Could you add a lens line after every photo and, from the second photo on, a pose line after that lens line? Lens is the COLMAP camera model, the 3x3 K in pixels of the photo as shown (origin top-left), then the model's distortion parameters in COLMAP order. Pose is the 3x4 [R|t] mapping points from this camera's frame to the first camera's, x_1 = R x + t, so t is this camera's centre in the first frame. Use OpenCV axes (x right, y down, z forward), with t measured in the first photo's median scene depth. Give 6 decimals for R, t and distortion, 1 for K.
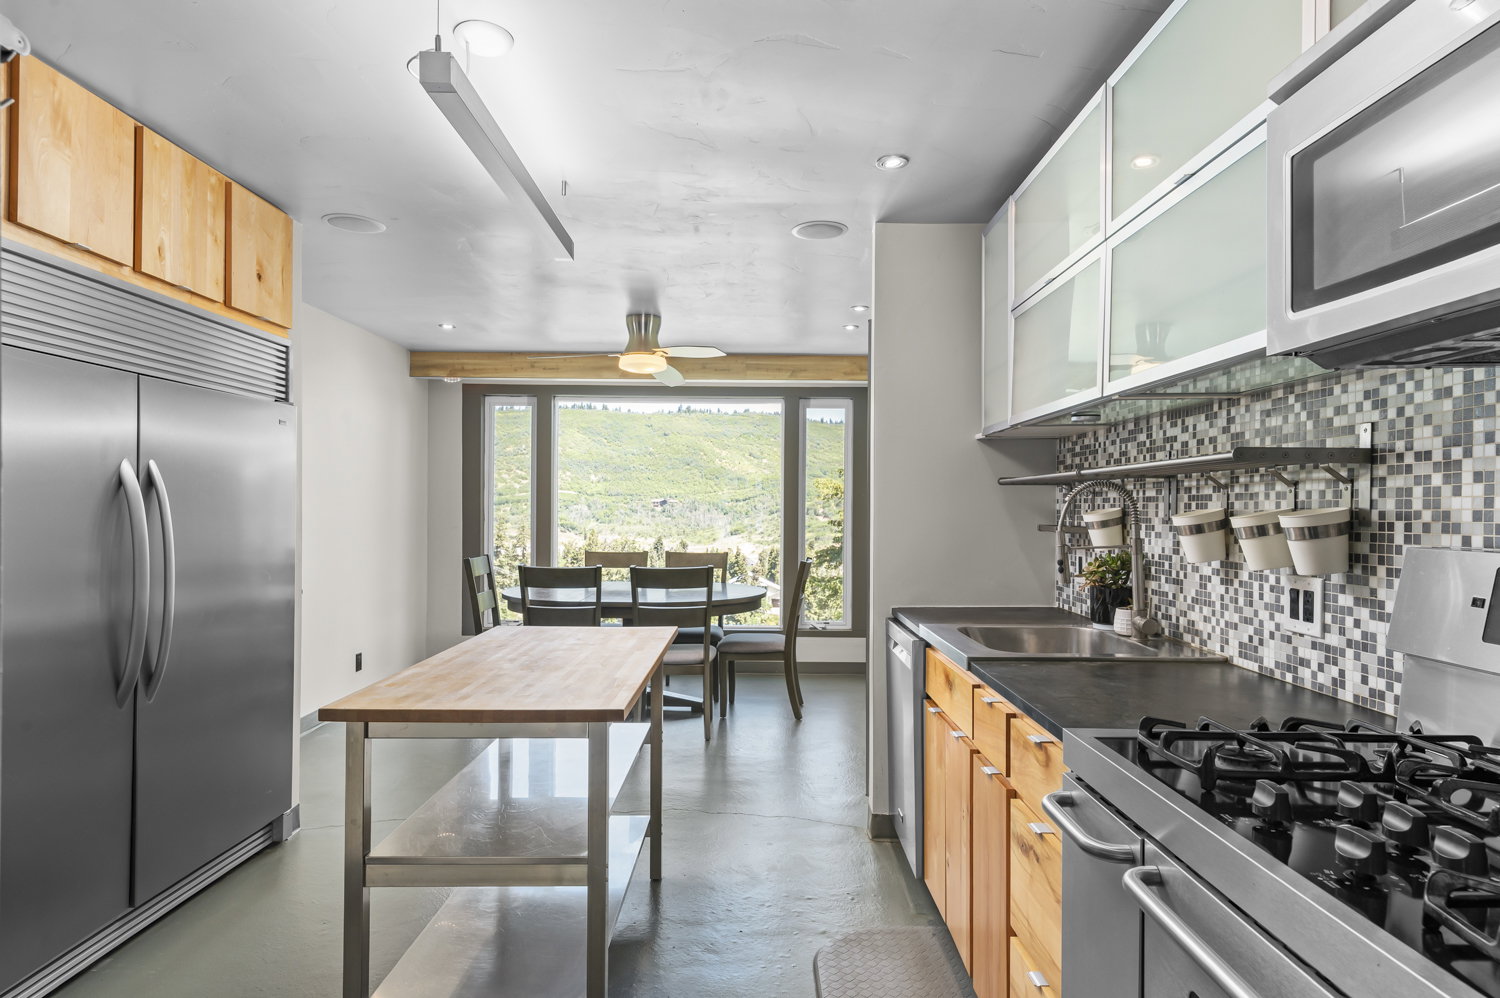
lens RADIAL K [[863.7, 0, 750.0], [0, 863.7, 499.0], [0, 0, 1]] dist [0.002134, -0.000046]
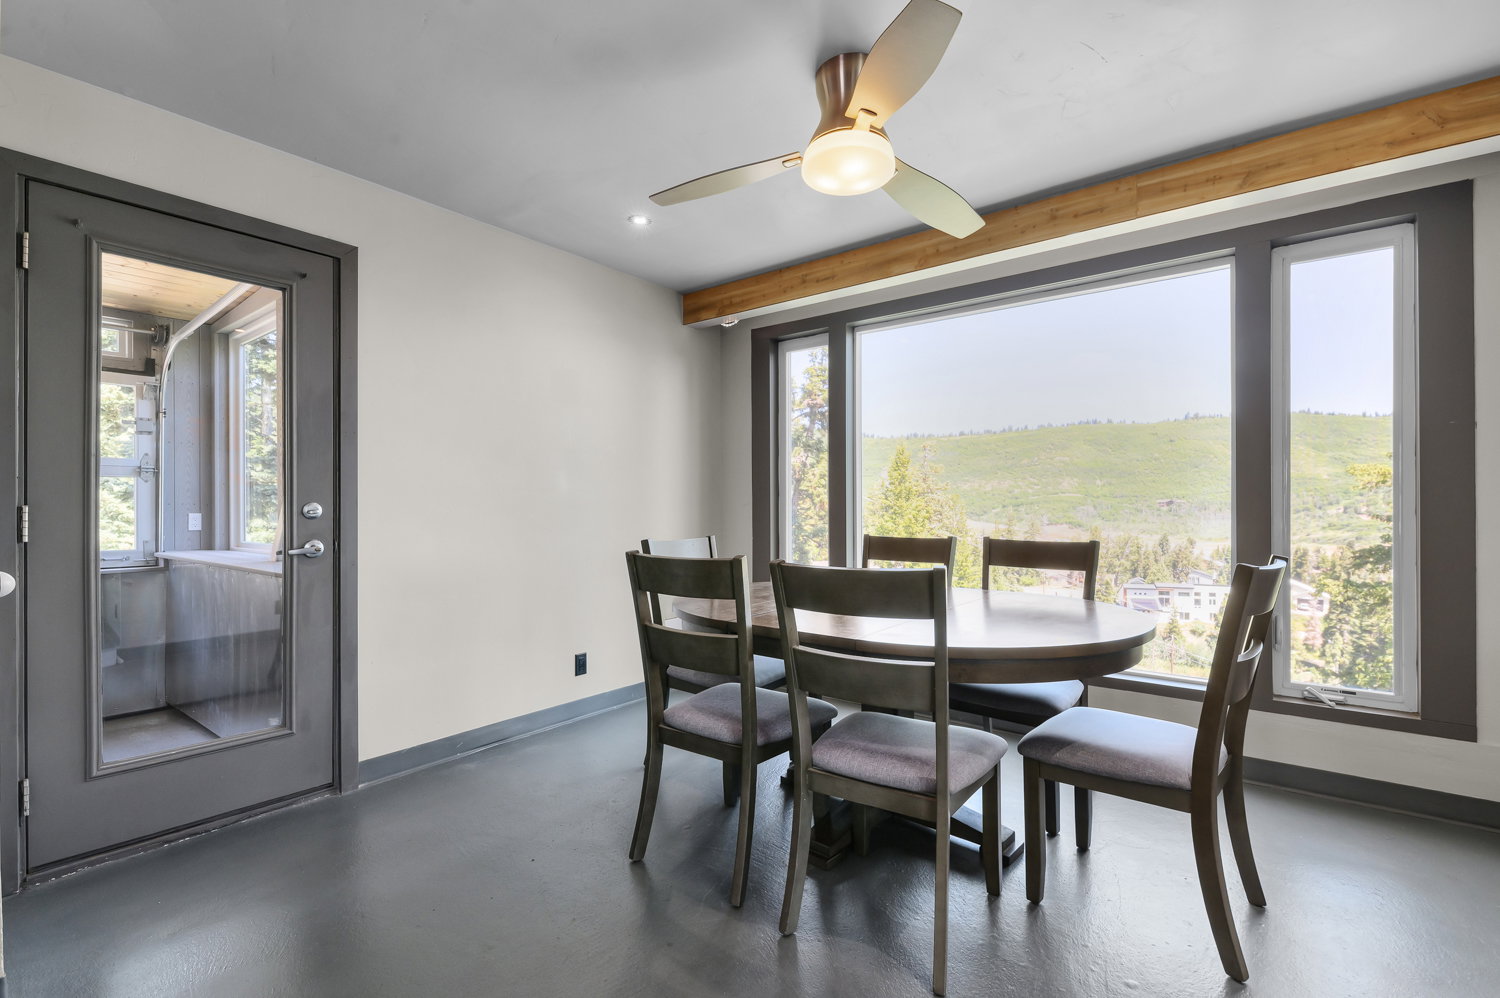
lens RADIAL K [[668.7, 0, 753.6], [0, 668.7, 503.3], [0, 0, 1]] dist [0.002674, -0.000720]
pose [[0.791644, -0.012830, -0.610848, 0.054834], [0.013604, 0.999902, -0.003371, 0.033780], [0.610832, -0.005641, 0.791741, 0.494878]]
